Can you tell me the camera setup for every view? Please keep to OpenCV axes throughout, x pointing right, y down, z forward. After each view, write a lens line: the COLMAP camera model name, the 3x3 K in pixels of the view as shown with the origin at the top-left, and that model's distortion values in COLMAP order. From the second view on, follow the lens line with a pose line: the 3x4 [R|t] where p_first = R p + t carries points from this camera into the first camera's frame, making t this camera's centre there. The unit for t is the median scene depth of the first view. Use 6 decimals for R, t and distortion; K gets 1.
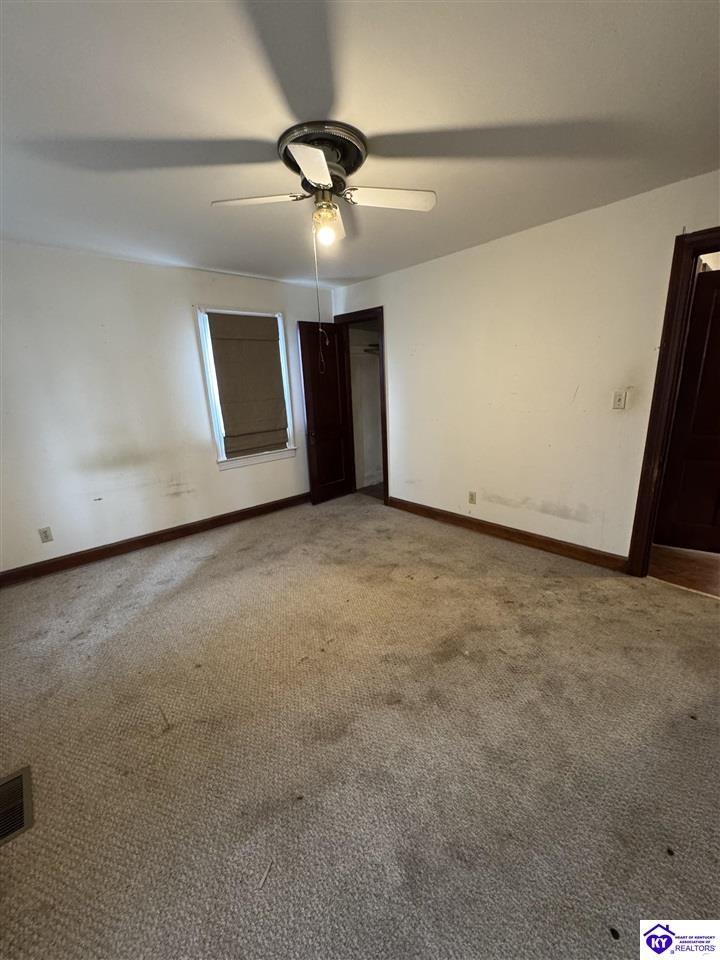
lens RADIAL K [[385.4, 0, 362.0], [0, 385.4, 481.6], [0, 0, 1]] dist [-0.002808, 0.000073]
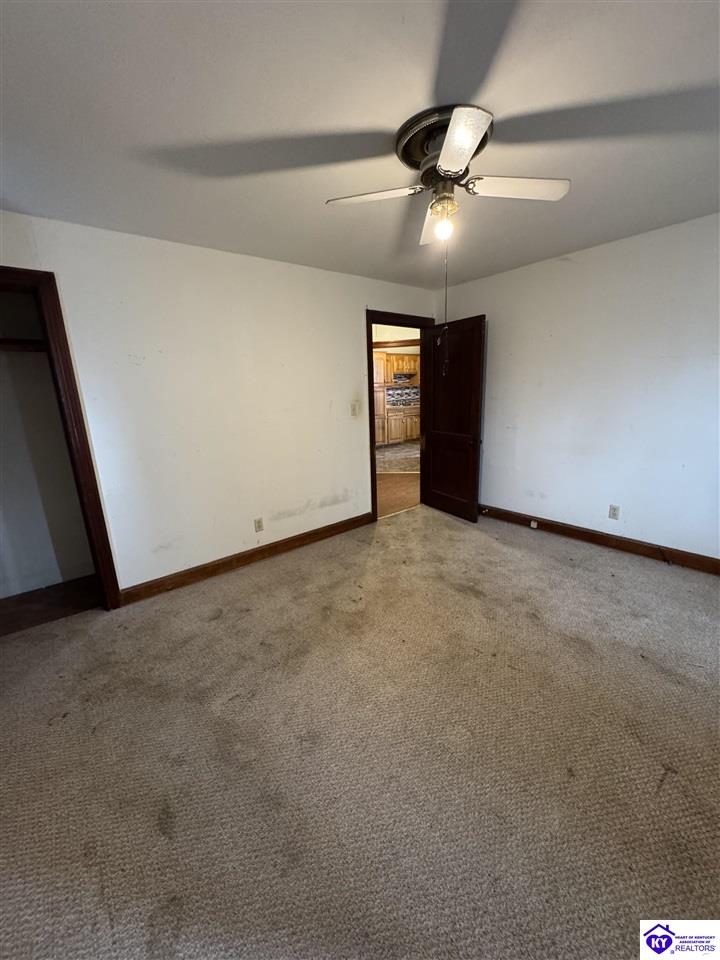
lens RADIAL K [[385.4, 0, 361.6], [0, 385.4, 478.9], [0, 0, 1]] dist [-0.002808, 0.000073]
pose [[0.043028, -0.190308, 0.980781, -0.725172], [0.294334, 0.940536, 0.169586, -0.180583], [-0.954734, 0.281380, 0.096483, 0.807753]]
